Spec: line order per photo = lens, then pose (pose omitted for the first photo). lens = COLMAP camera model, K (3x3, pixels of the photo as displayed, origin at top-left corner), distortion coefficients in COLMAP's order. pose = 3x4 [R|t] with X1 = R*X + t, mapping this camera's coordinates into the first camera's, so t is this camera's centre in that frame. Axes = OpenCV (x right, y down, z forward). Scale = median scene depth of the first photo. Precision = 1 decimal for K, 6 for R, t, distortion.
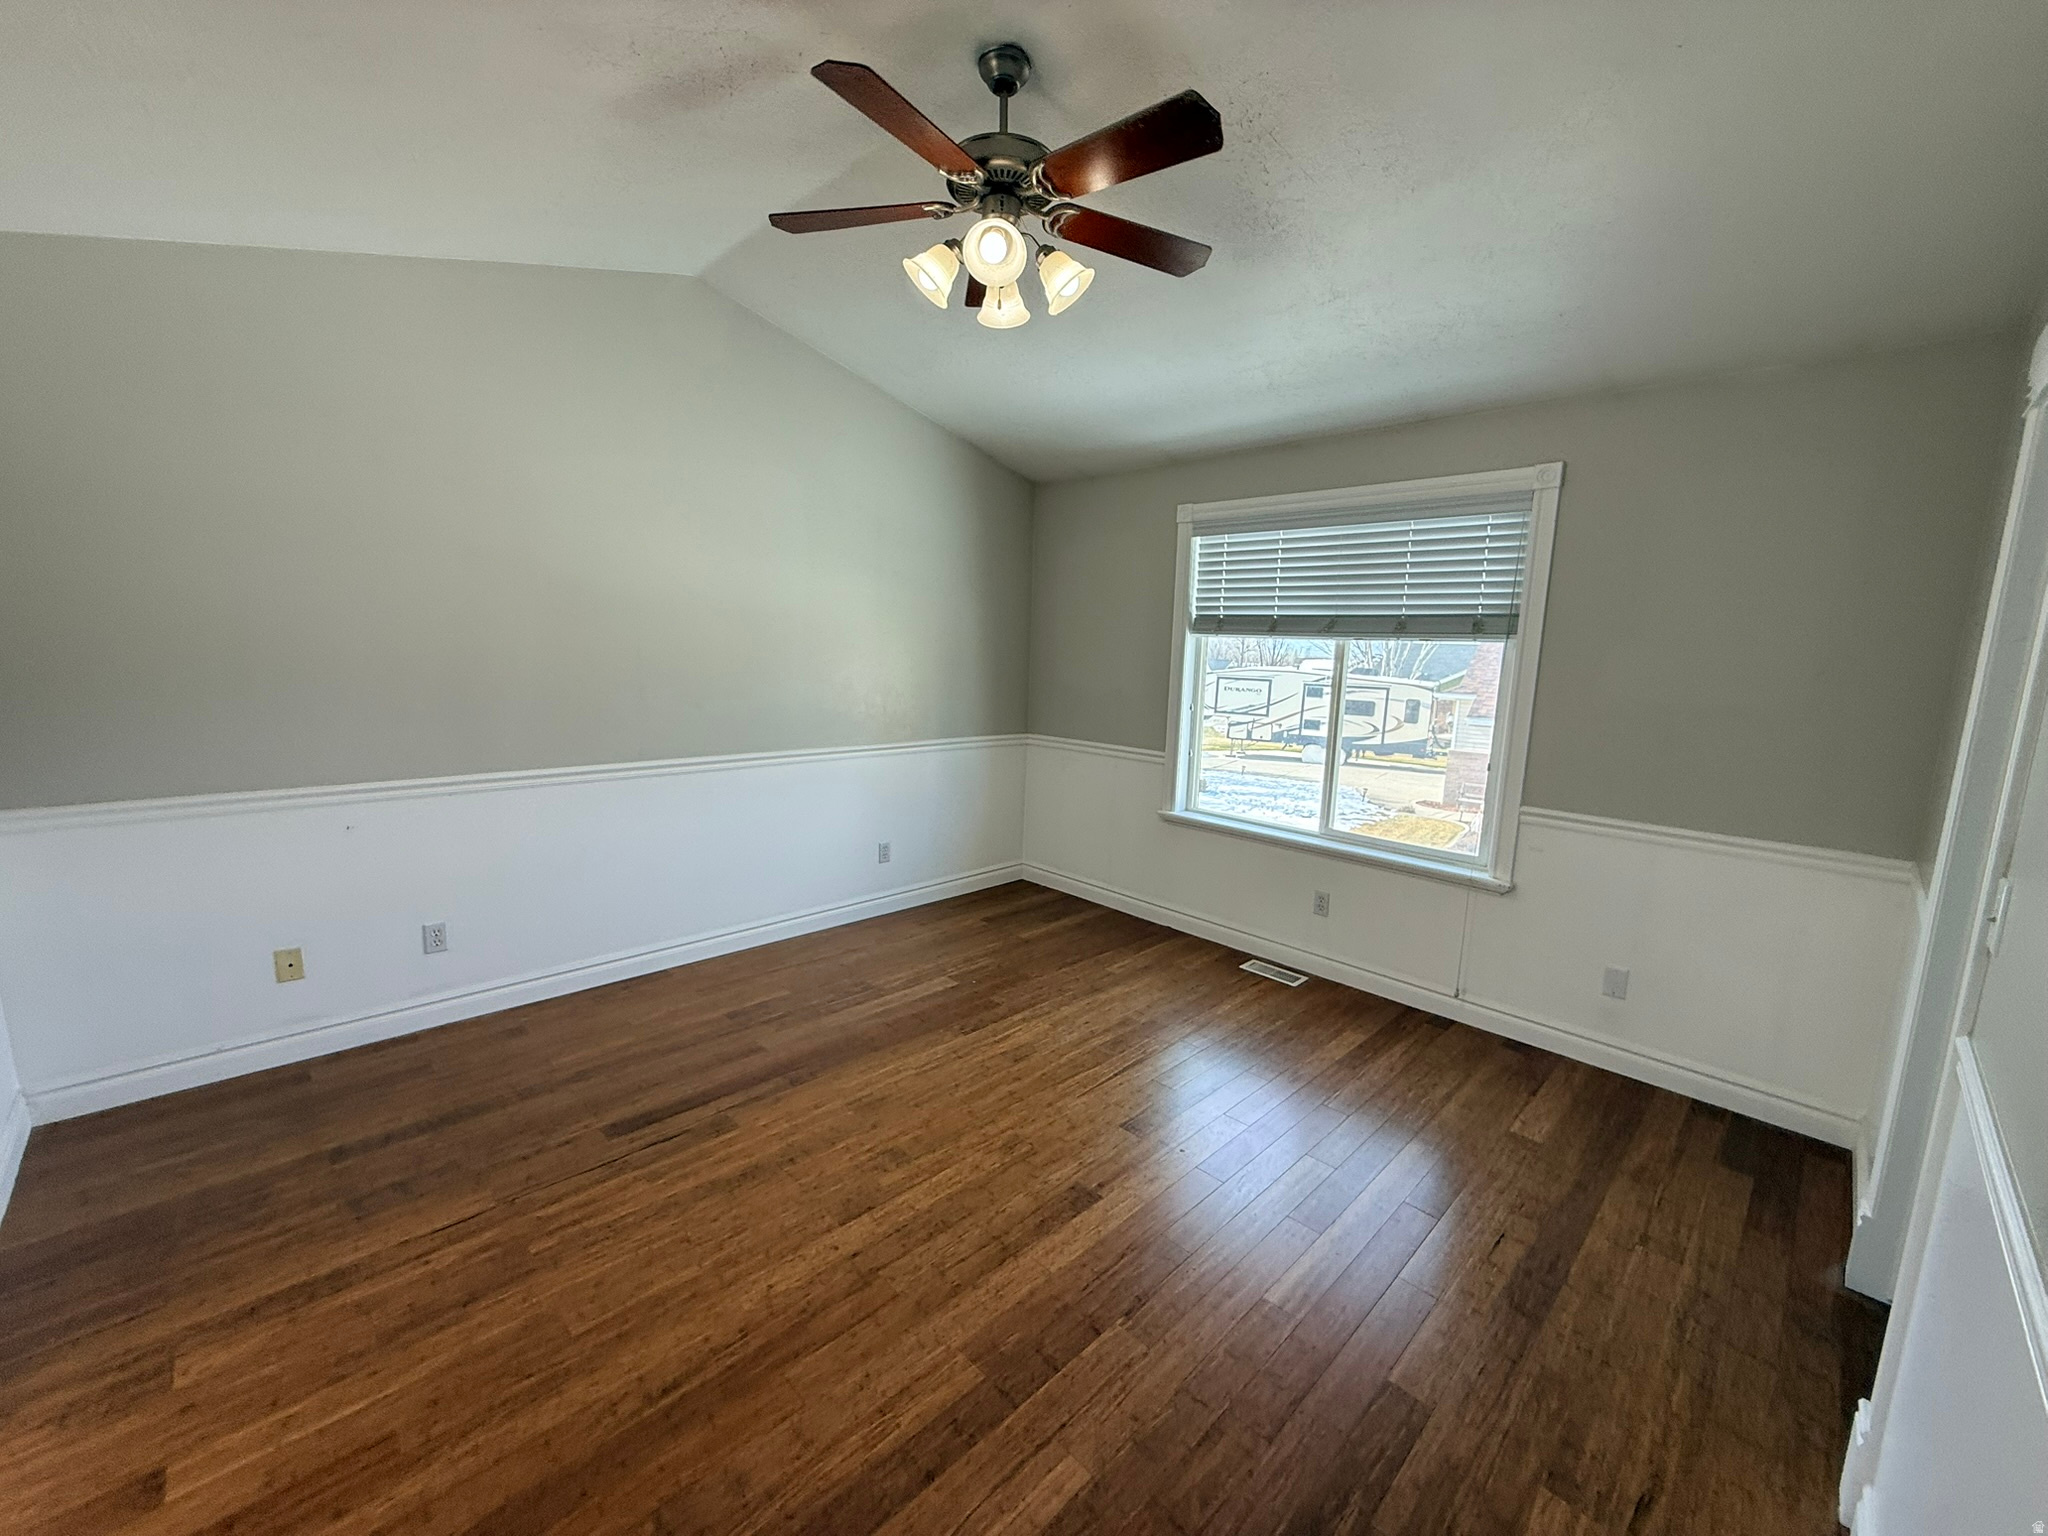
lens RADIAL K [[813.1, 0, 1018.1], [0, 813.1, 765.6], [0, 0, 1]] dist [-0.000321, -0.000033]
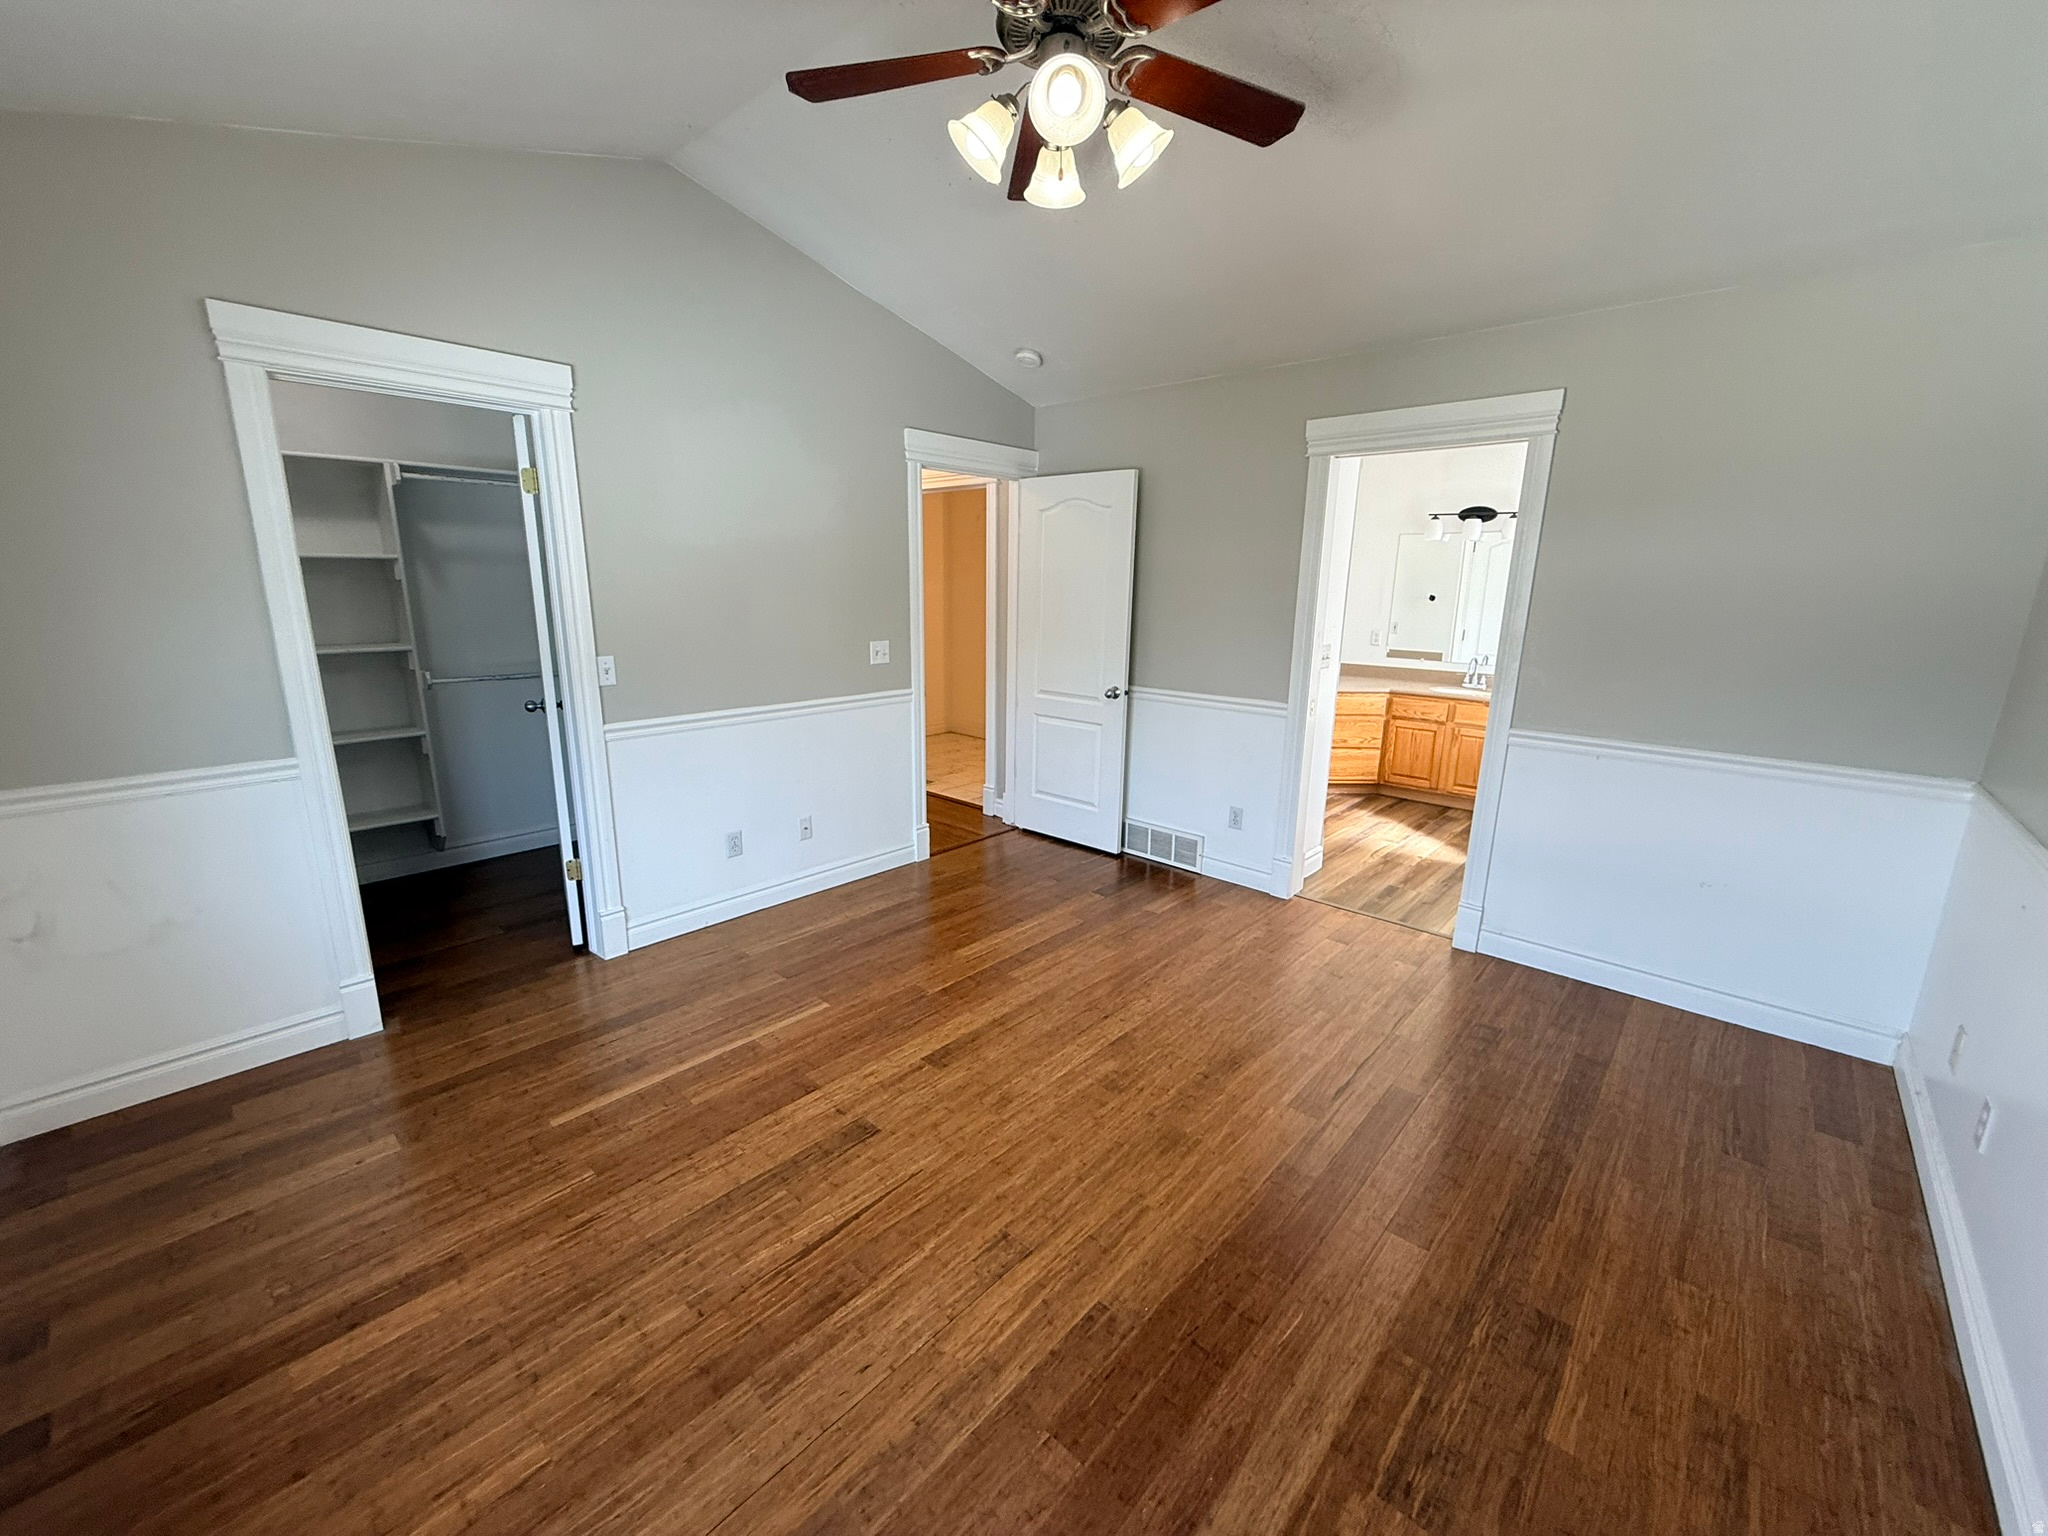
lens RADIAL K [[813.1, 0, 1018.1], [0, 813.1, 765.6], [0, 0, 1]] dist [-0.000321, -0.000033]
pose [[-0.997229, -0.032530, -0.066910, 0.050705], [-0.055020, 0.927824, 0.368937, -0.263035], [0.050079, 0.371596, -0.927043, 1.734824]]
